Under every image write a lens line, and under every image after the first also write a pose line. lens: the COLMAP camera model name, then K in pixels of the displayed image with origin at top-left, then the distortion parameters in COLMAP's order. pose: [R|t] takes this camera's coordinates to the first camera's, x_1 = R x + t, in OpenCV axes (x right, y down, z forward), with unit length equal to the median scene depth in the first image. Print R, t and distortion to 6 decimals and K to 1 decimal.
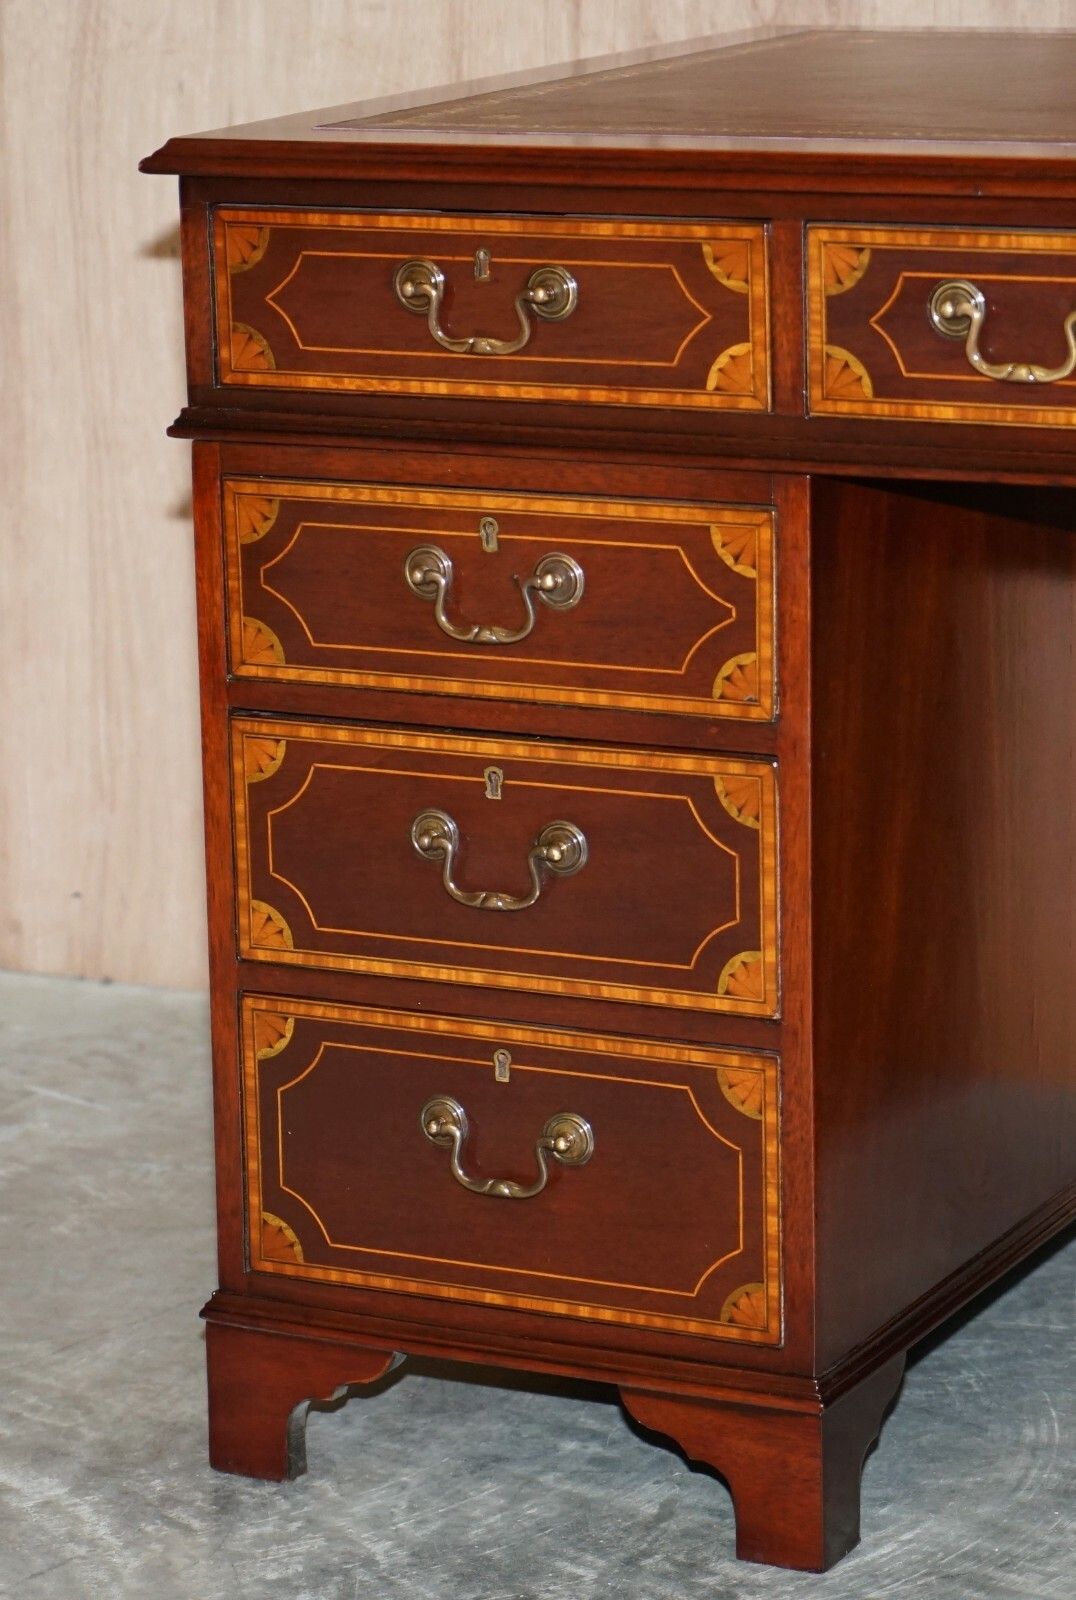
lens RADIAL K [[4892.8, 0, 539.9], [0, 4892.8, 808.0], [0, 0, 1]] dist [-0.040070, 0.000000]
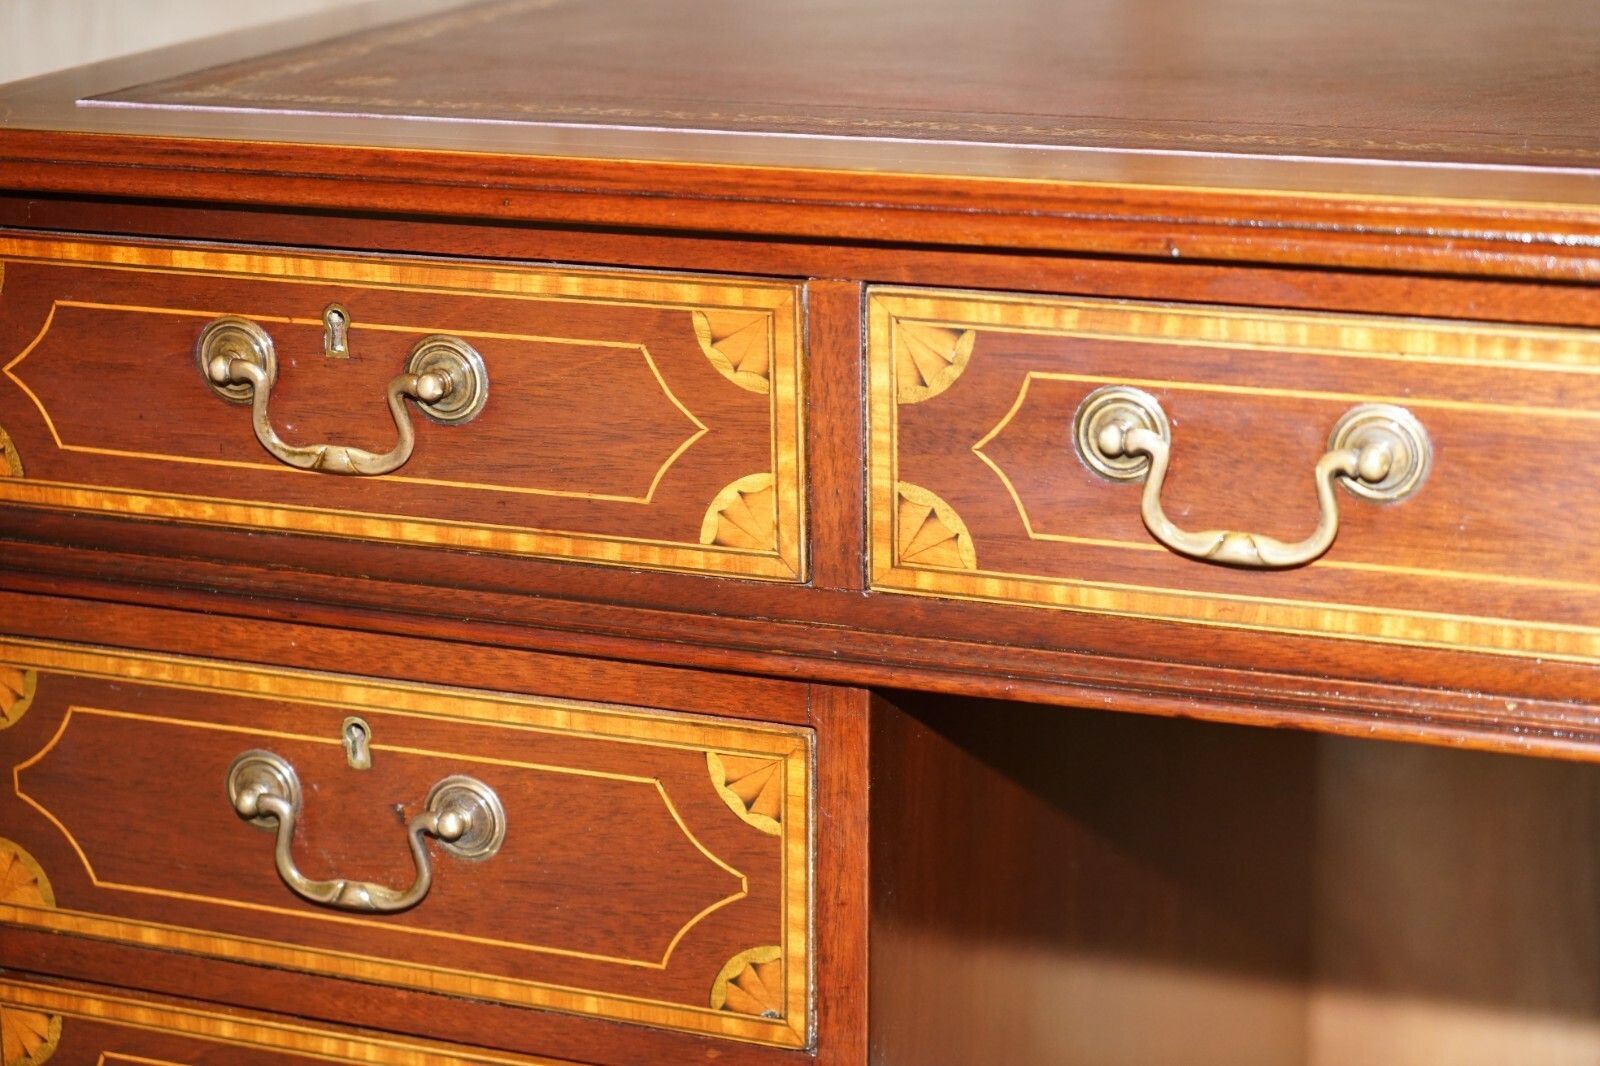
lens RADIAL K [[3056.3, 0, 808.1], [0, 3056.3, 523.0], [0, 0, 1]] dist [-0.012947, 0.000000]
pose [[0.993028, -0.018033, 0.116489, 0.002338], [0.012268, 0.998673, 0.050021, -0.104807], [-0.117236, -0.048243, 0.991932, 0.596741]]
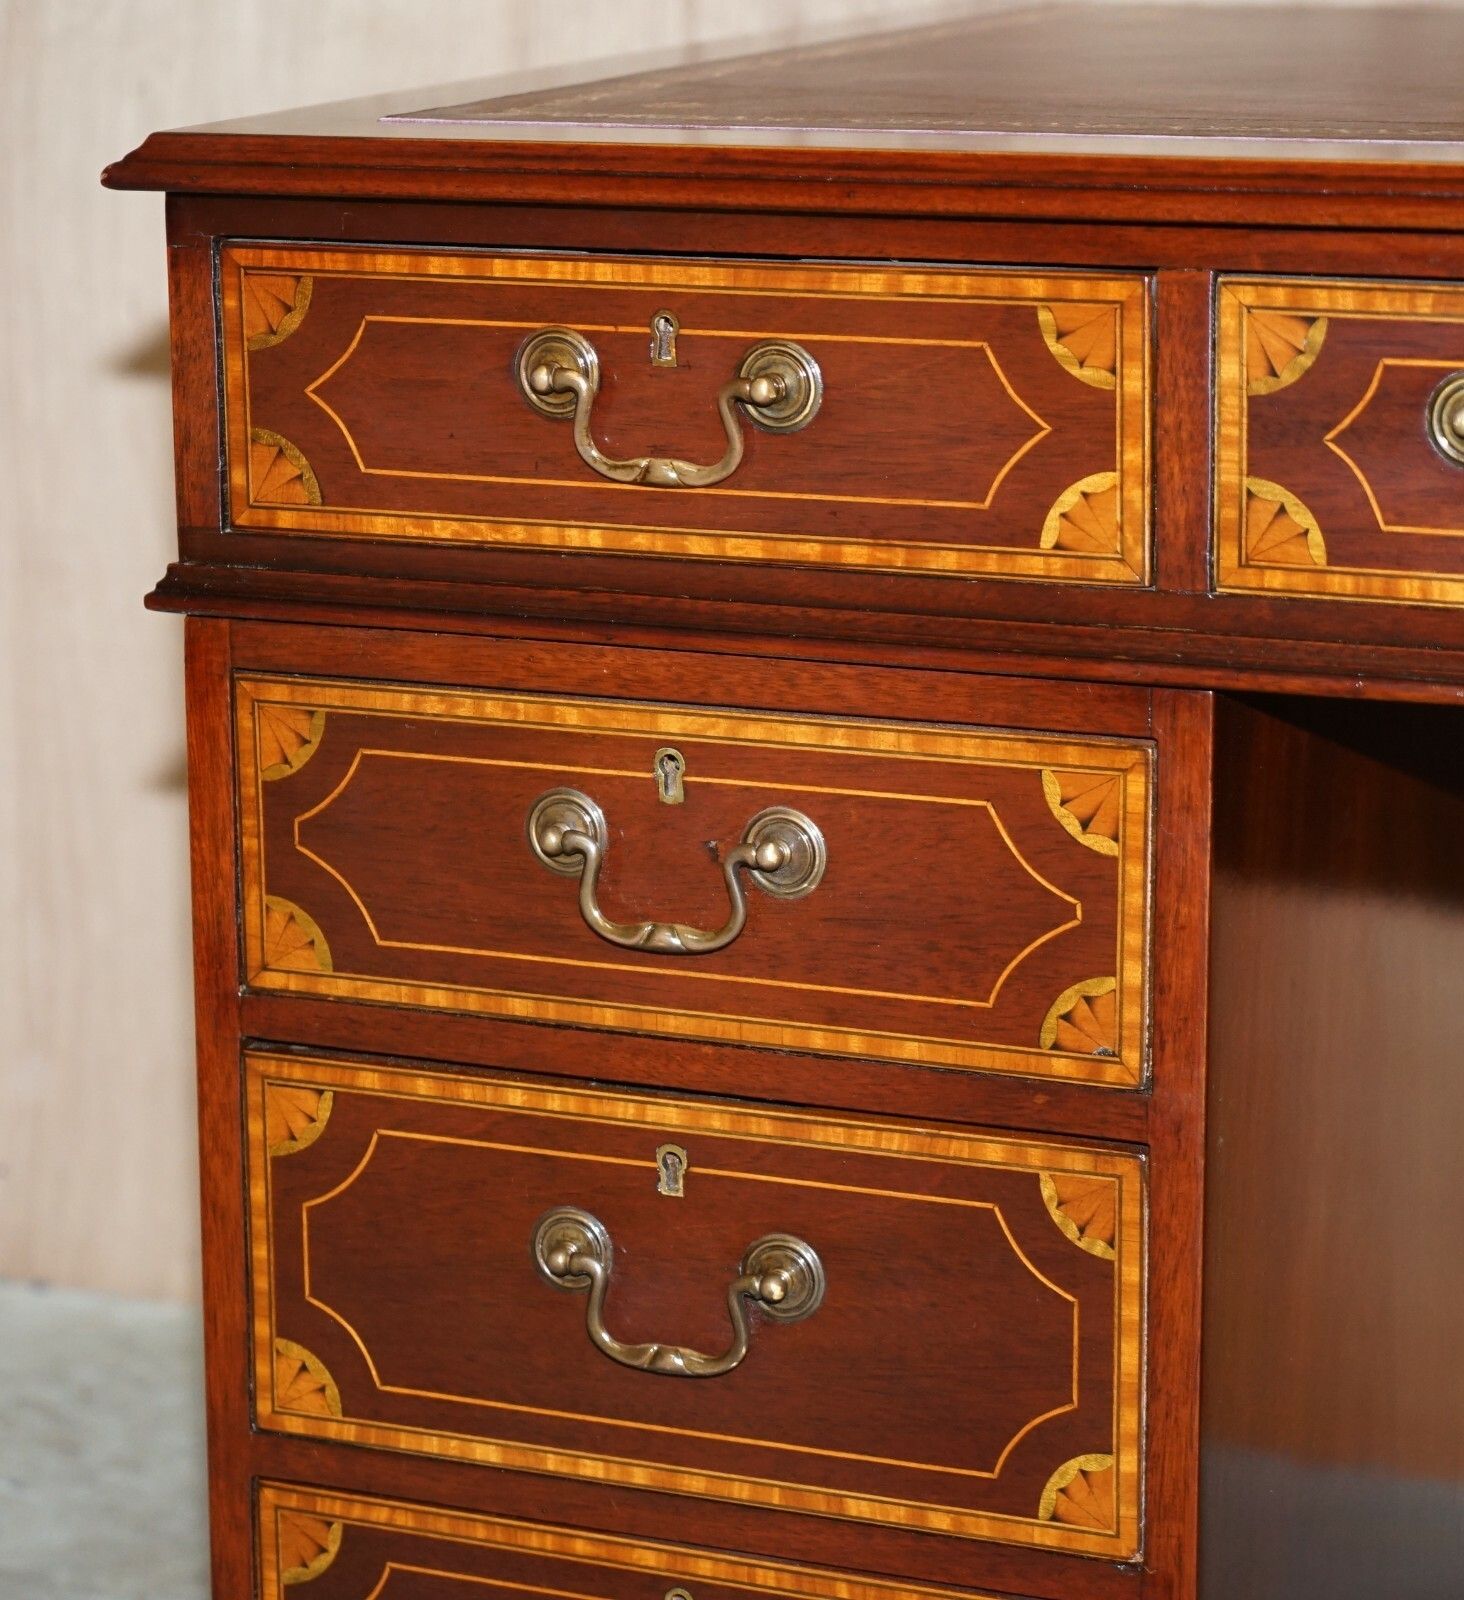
lens RADIAL K [[4737.6, 0, 665.0], [0, 4737.6, 777.7], [0, 0, 1]] dist [-0.029670, 0.000000]
pose [[0.999005, 0.002140, 0.044536, -0.037812], [-0.001528, 0.999904, -0.013761, -0.047535], [-0.044561, 0.013679, 0.998913, 0.403697]]
